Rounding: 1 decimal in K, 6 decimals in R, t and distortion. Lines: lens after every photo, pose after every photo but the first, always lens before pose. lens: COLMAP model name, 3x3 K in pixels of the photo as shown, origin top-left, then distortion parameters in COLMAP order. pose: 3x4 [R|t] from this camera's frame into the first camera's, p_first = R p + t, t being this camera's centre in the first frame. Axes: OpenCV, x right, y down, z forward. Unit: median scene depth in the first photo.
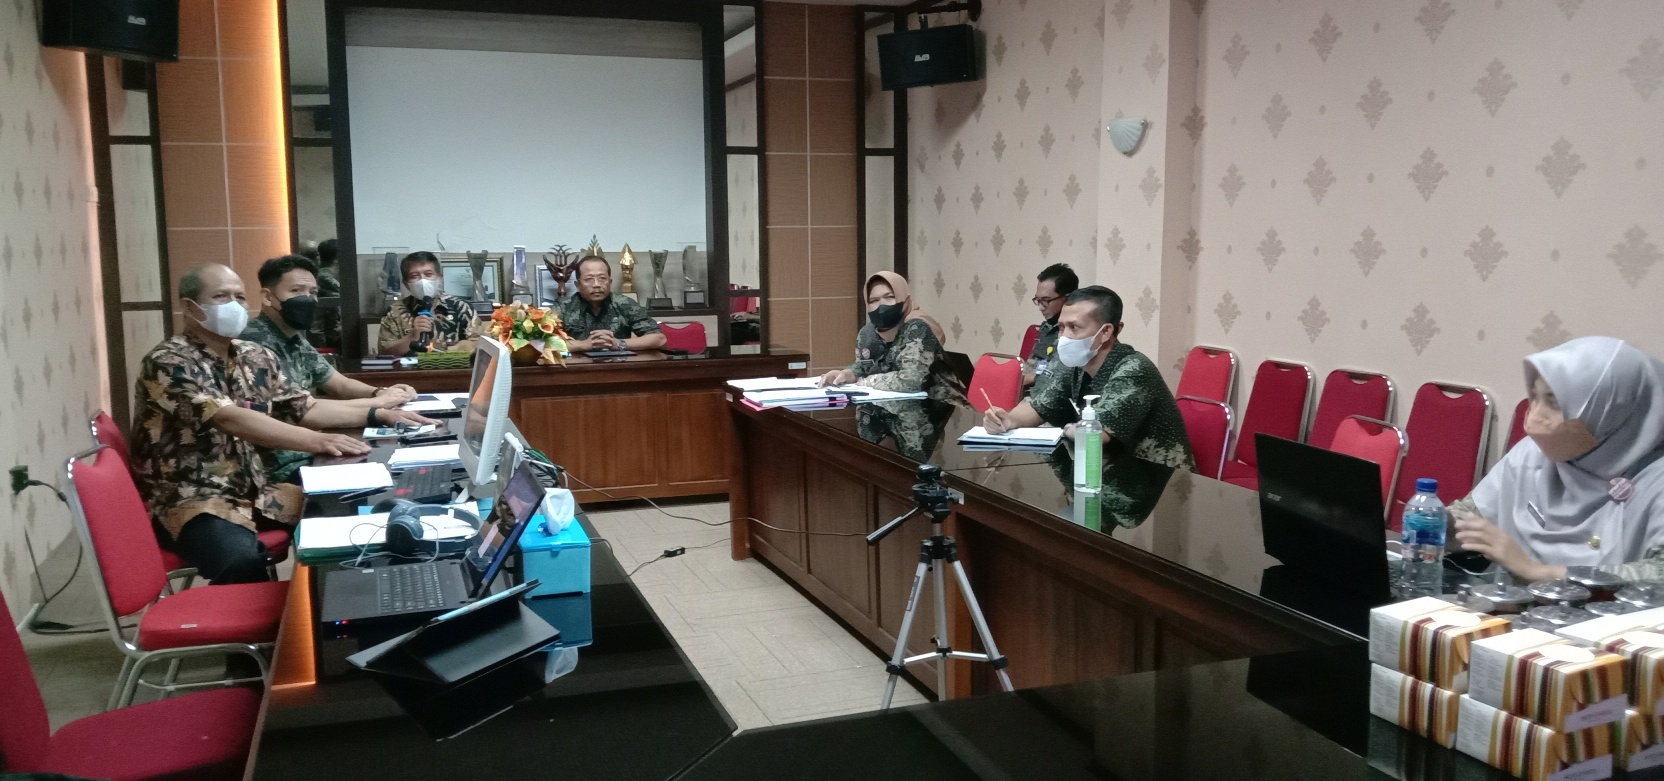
lens RADIAL K [[1297.0, 0, 841.3], [0, 1297.0, 403.4], [0, 0, 1]] dist [0.115135, -0.212824]
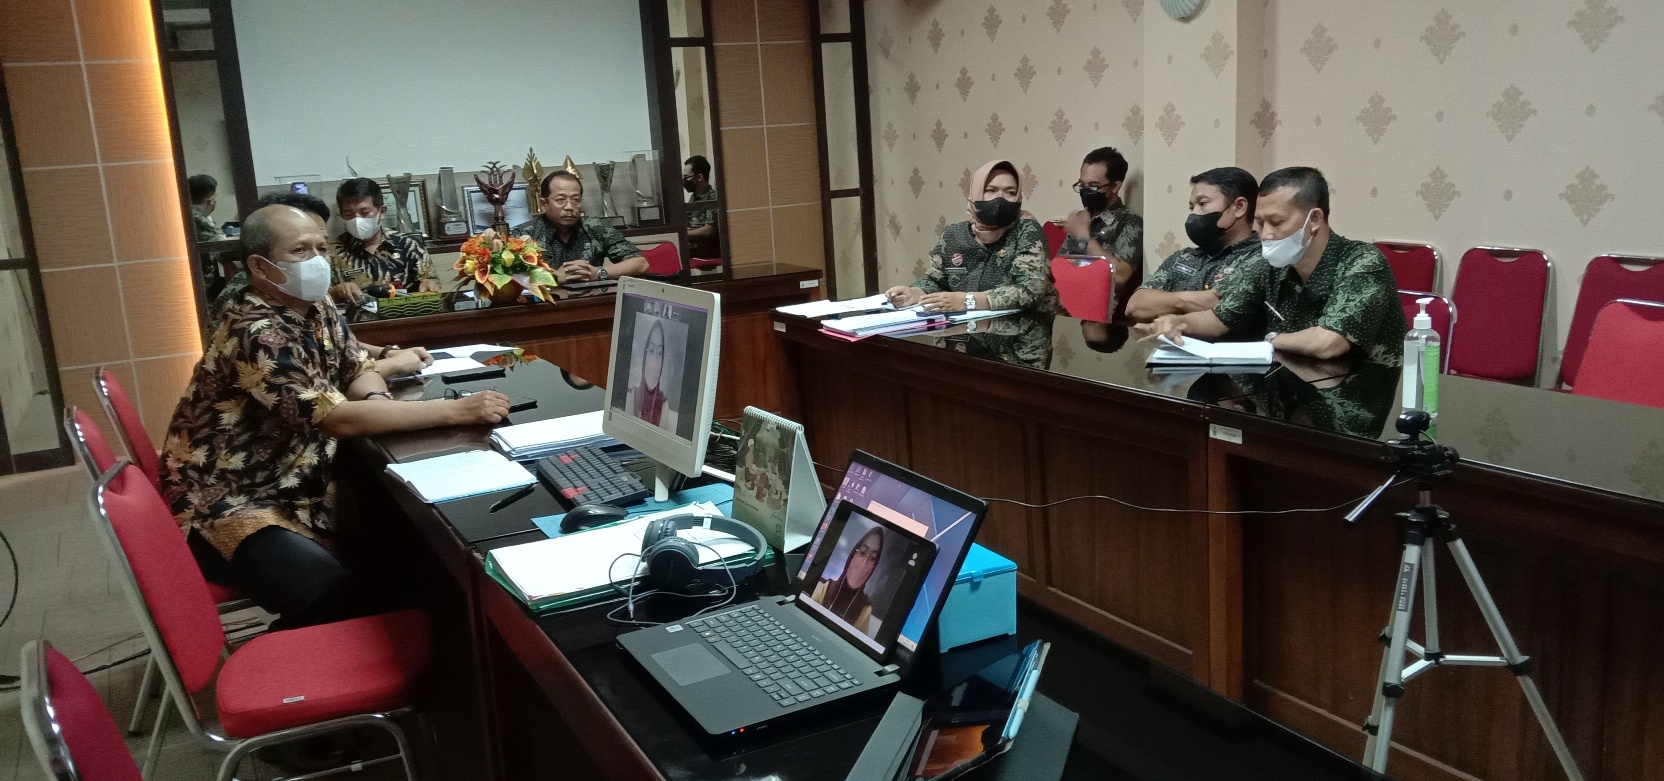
lens RADIAL K [[1307.3, 0, 843.2], [0, 1307.3, 398.0], [0, 0, 1]] dist [0.110545, -0.249915]
pose [[0.988952, -0.078996, 0.125433, -0.135165], [0.070508, 0.995000, 0.070734, -0.013937], [-0.130393, -0.061108, 0.989577, 0.120403]]
